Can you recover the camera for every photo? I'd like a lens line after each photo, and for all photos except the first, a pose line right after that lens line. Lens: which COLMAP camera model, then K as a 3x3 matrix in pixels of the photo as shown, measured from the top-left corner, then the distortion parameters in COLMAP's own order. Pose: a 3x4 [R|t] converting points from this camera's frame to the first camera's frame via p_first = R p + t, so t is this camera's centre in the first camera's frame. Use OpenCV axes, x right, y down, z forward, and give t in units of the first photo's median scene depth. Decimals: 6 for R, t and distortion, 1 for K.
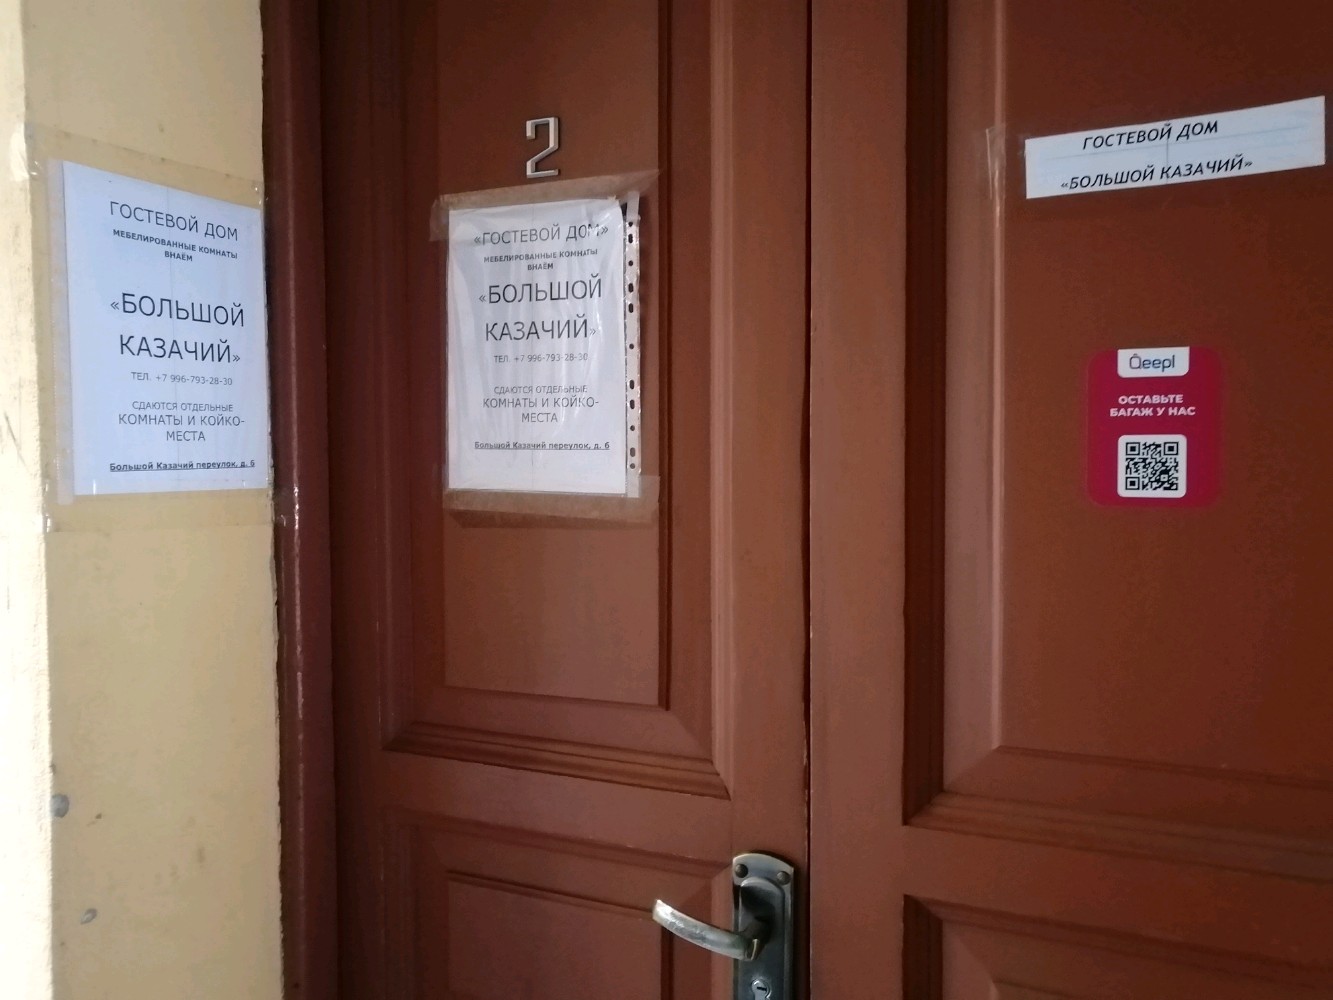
lens RADIAL K [[1019.3, 0, 668.8], [0, 1019.3, 501.6], [0, 0, 1]] dist [0.006682, 0.002645]
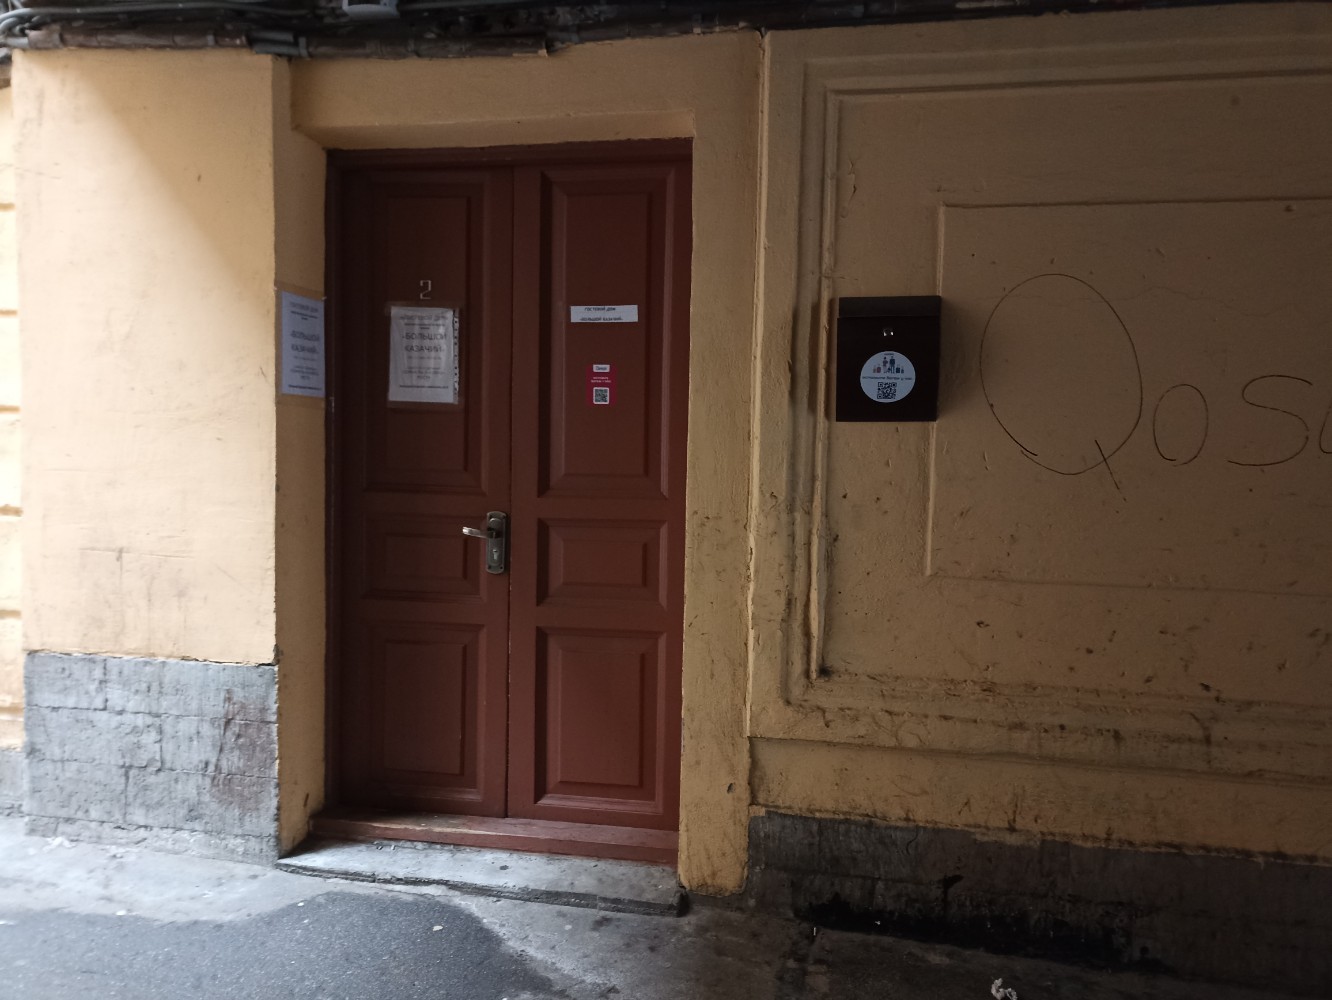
lens RADIAL K [[848.2, 0, 670.5], [0, 848.2, 496.0], [0, 0, 1]] dist [0.002500, 0.000146]
pose [[0.956924, 0.005852, 0.290281, -0.160100], [-0.010628, 0.999833, 0.014881, 0.236132], [-0.290145, -0.017325, 0.956826, -1.717251]]
